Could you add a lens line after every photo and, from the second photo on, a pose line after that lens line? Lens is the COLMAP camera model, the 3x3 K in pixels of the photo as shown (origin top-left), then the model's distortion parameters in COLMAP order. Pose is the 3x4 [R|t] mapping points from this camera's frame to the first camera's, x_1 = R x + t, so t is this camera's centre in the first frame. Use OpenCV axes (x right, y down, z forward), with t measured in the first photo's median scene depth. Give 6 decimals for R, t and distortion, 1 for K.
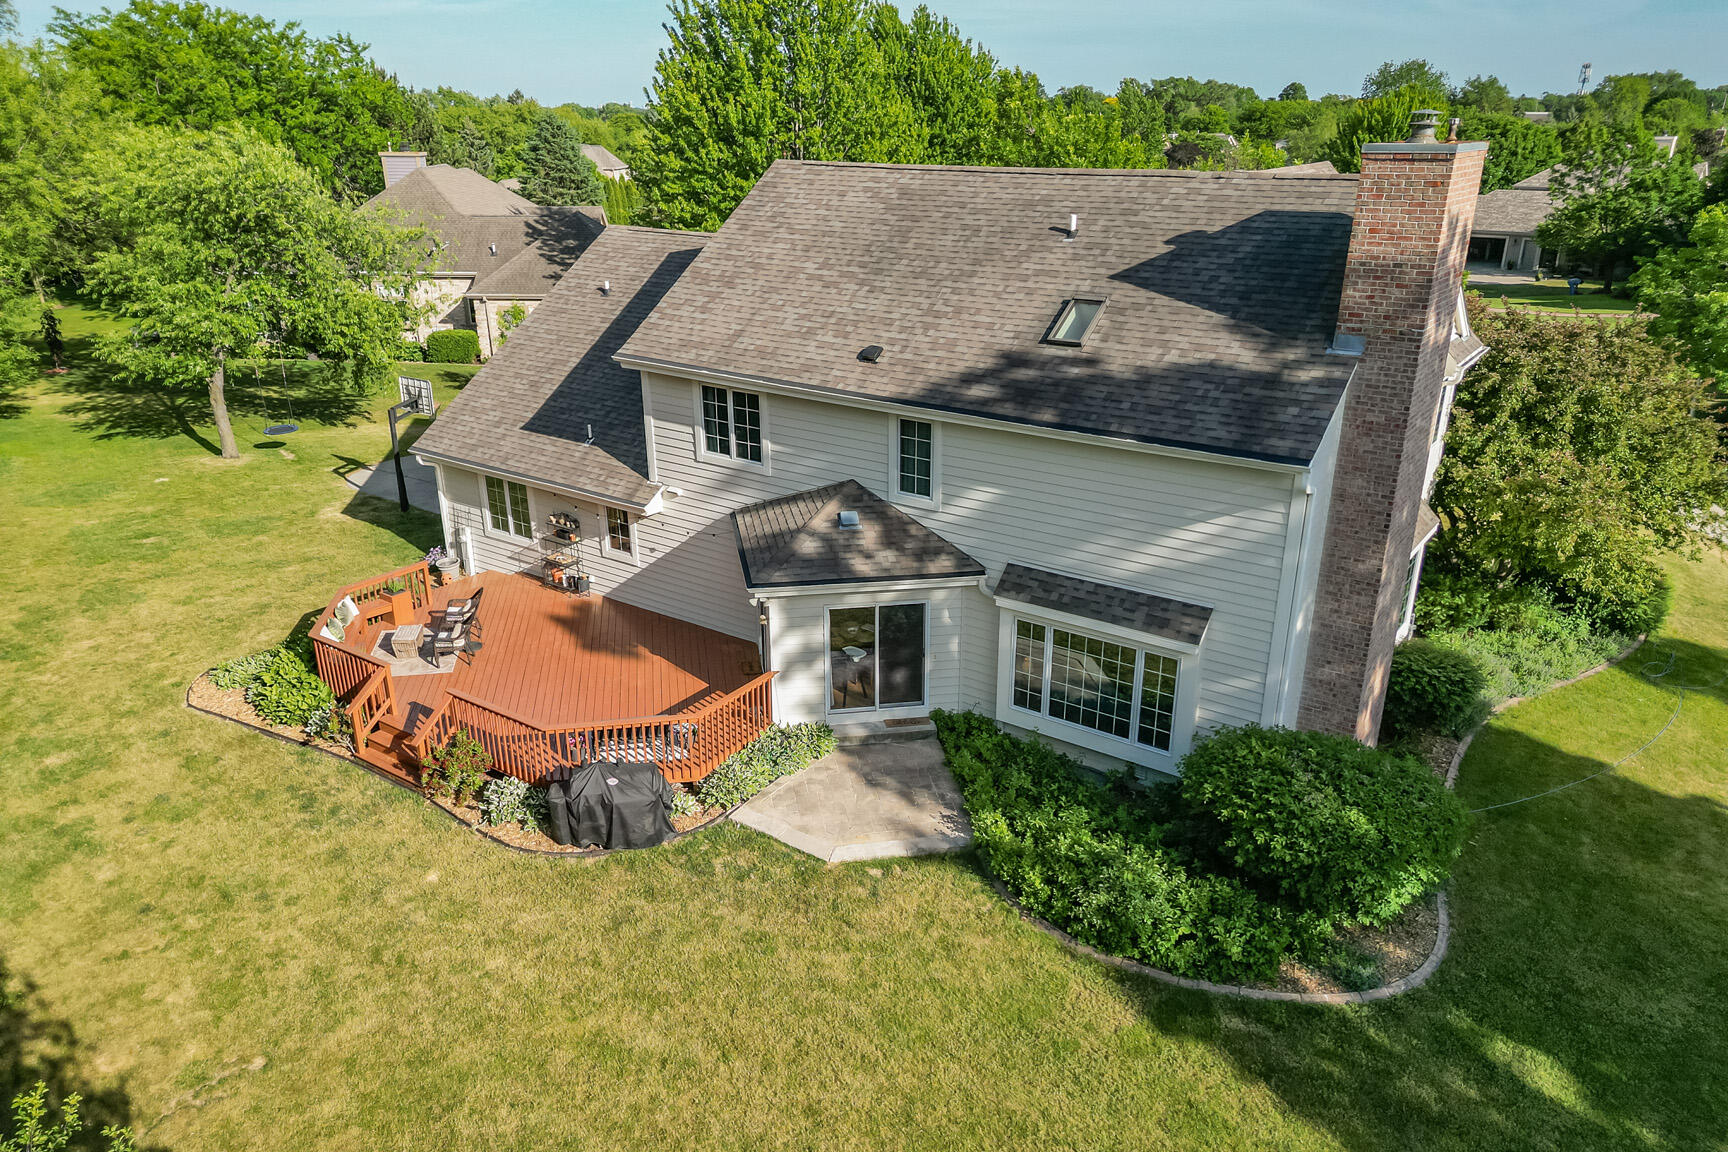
lens RADIAL K [[1196.3, 0, 872.7], [0, 1196.3, 633.1], [0, 0, 1]] dist [0.066548, -0.044344]
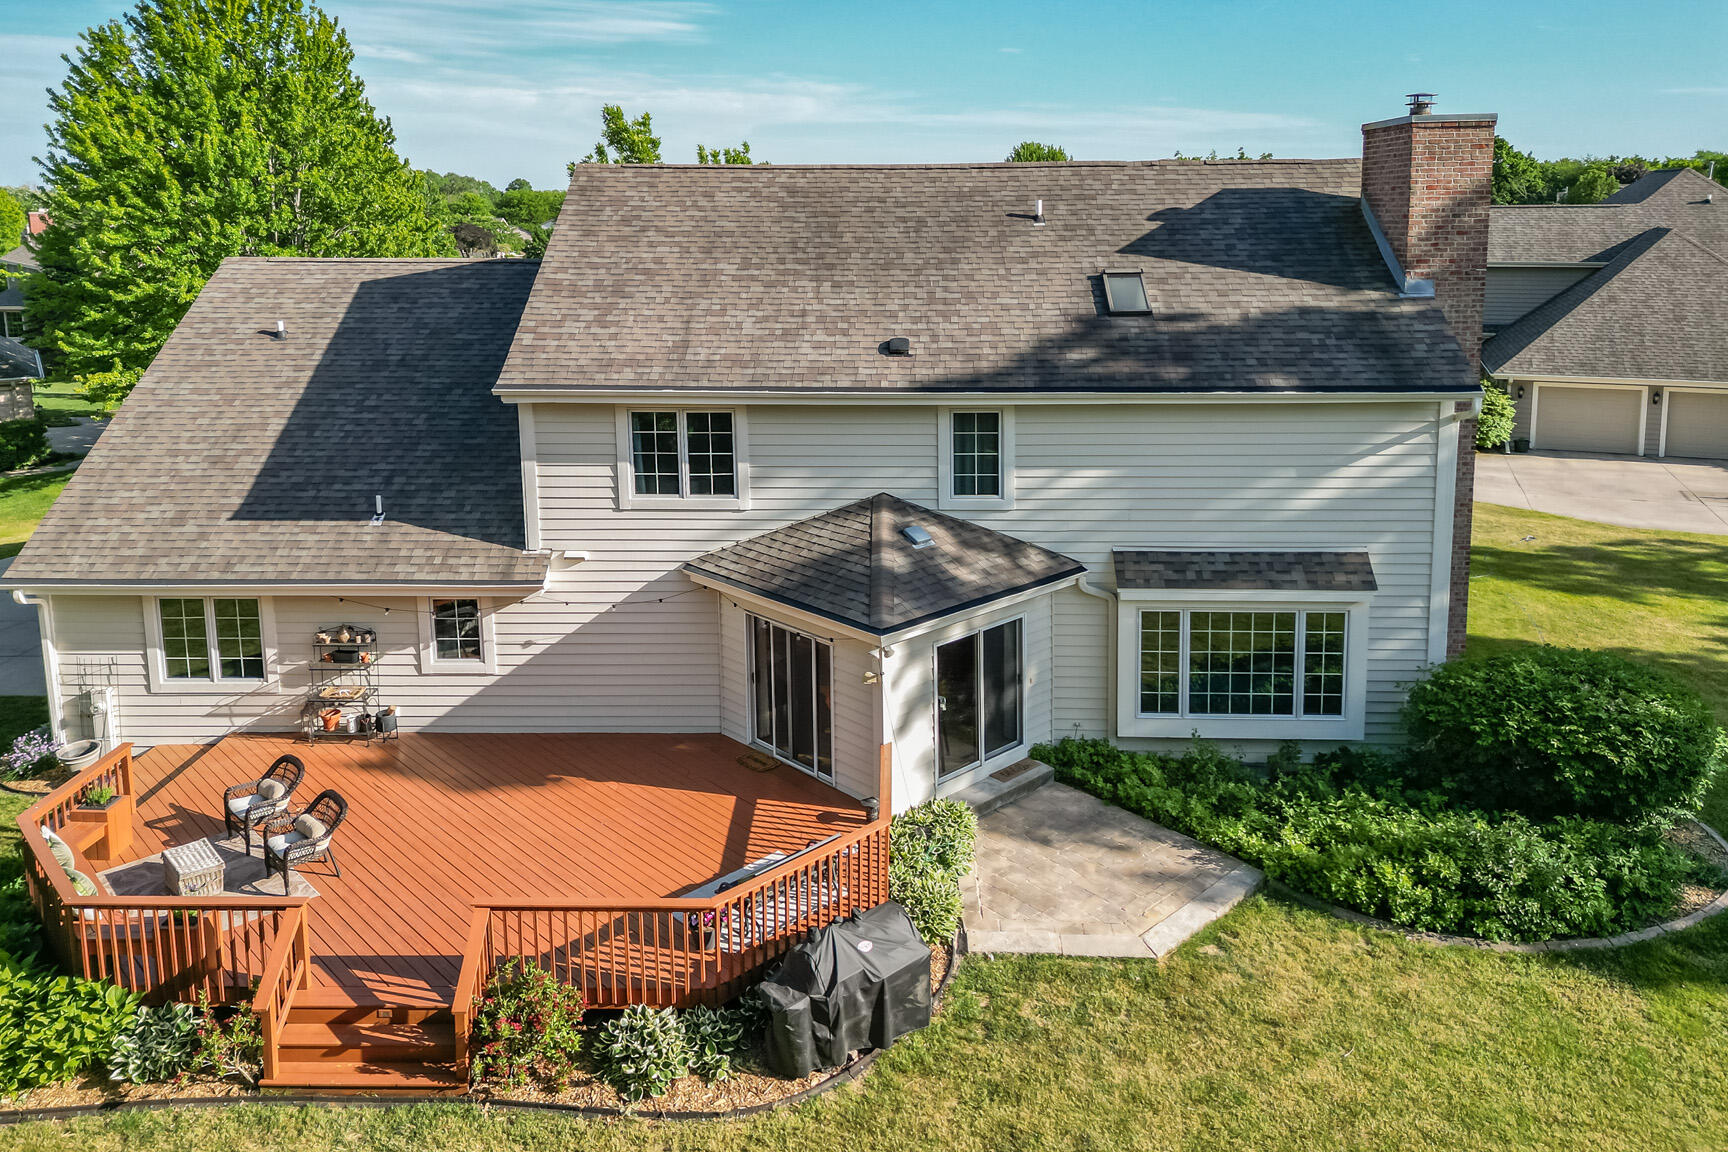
lens RADIAL K [[1196.3, 0, 837.3], [0, 1196.3, 417.3], [0, 0, 1]] dist [0.066548, -0.044344]
pose [[0.826741, -0.087281, 0.555771, -0.520743], [0.217639, 0.960594, -0.172893, -0.042481], [-0.518780, 0.263895, 0.813158, 0.334390]]
